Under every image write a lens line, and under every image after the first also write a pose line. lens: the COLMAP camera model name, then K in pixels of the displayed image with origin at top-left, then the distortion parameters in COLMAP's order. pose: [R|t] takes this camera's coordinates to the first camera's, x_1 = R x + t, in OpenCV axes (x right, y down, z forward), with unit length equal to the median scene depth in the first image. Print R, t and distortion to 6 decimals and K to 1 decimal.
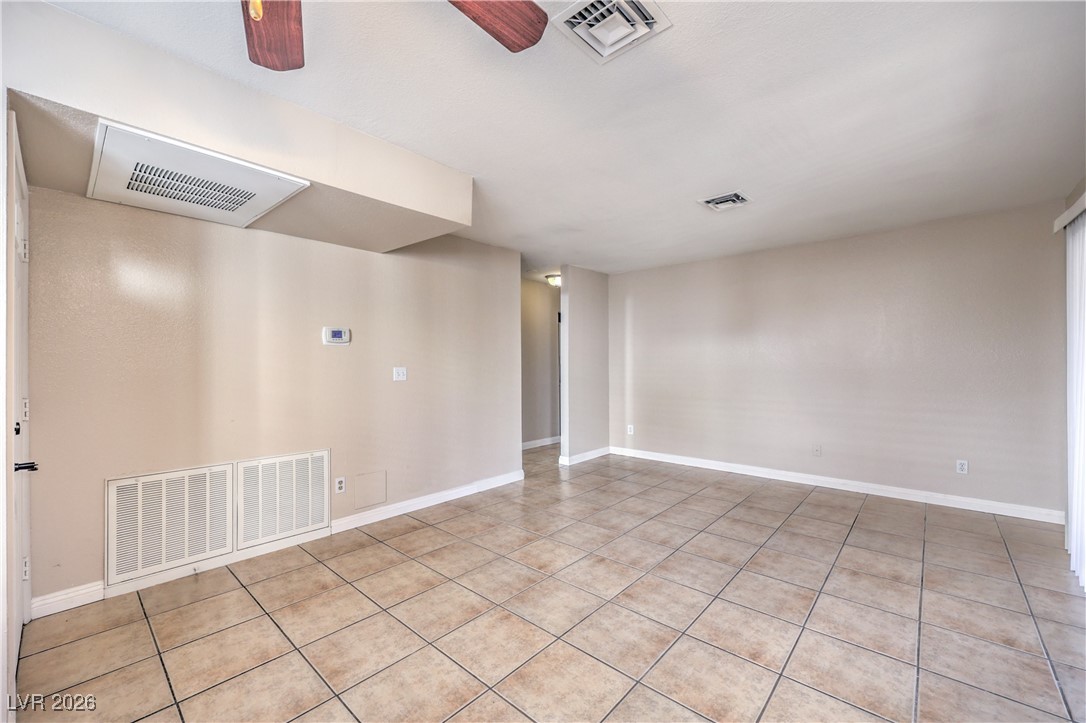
lens RADIAL K [[436.6, 0, 547.1], [0, 436.6, 361.0], [0, 0, 1]] dist [0.000677, 0.000028]
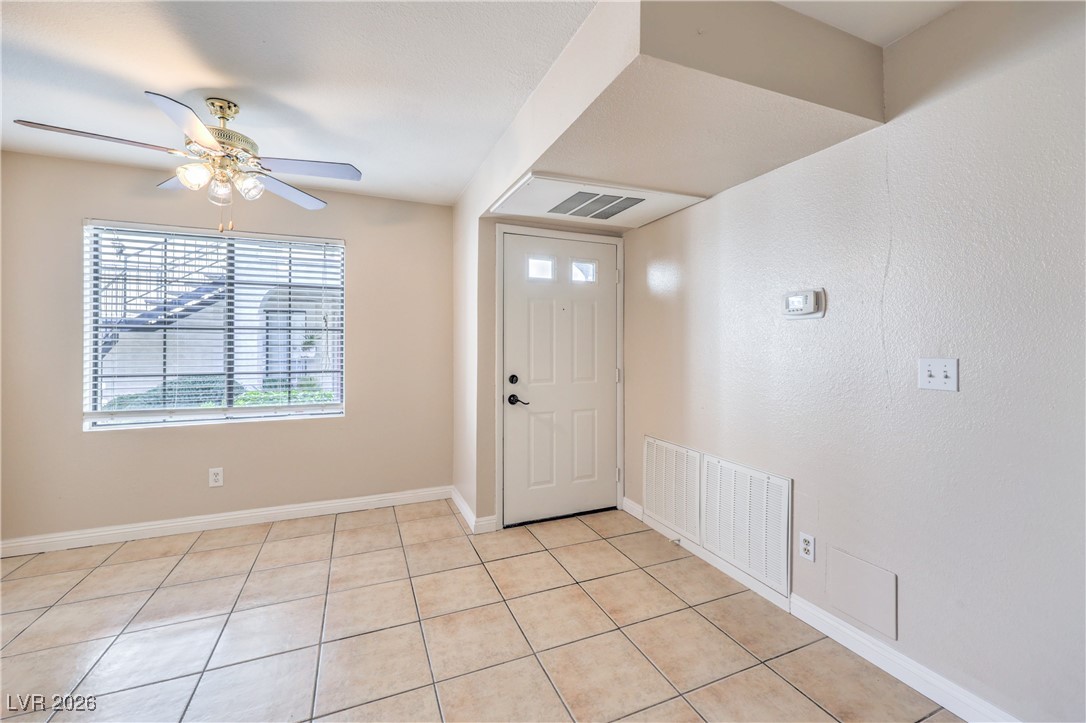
lens RADIAL K [[439.6, 0, 545.2], [0, 439.6, 347.6], [0, 0, 1]] dist [0.001107, 0.000144]
pose [[-0.422558, 0.009842, -0.906283, 0.302651], [0.006135, 0.999949, 0.007999, -0.003753], [0.906315, -0.002180, -0.422596, 1.167394]]
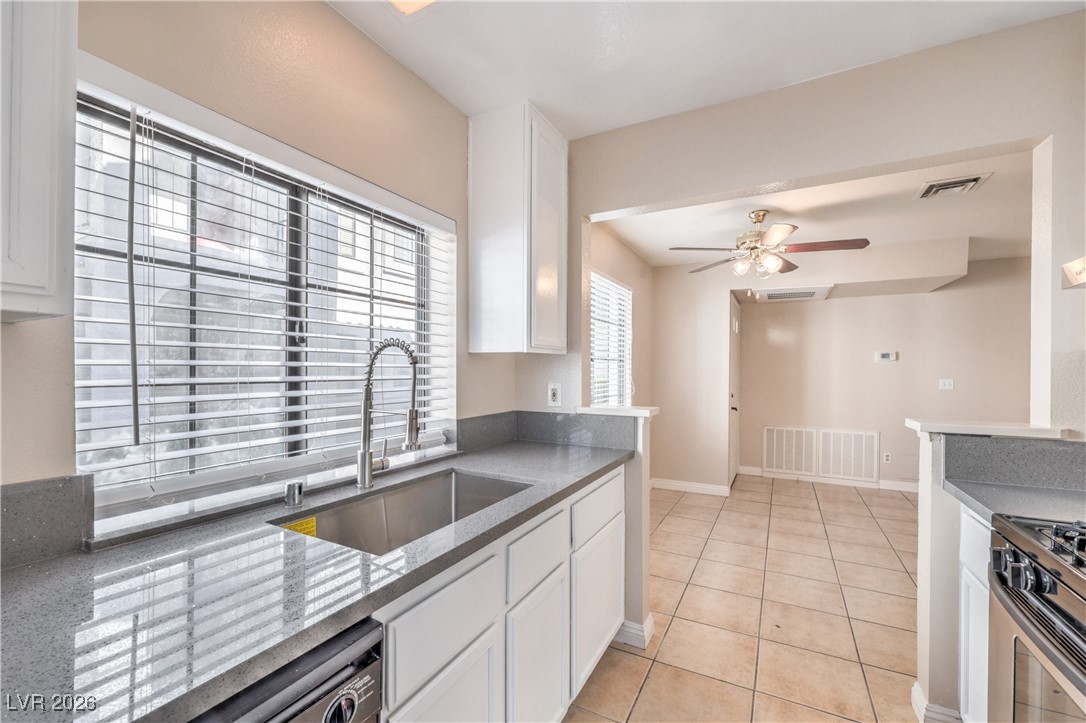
lens RADIAL K [[441.4, 0, 546.4], [0, 441.4, 377.8], [0, 0, 1]] dist [0.000127, 0.000015]
pose [[0.235394, 0.017852, -0.971736, 0.878197], [0.001379, 0.999824, 0.018702, -0.019923], [0.971899, -0.005743, 0.235328, -0.587680]]
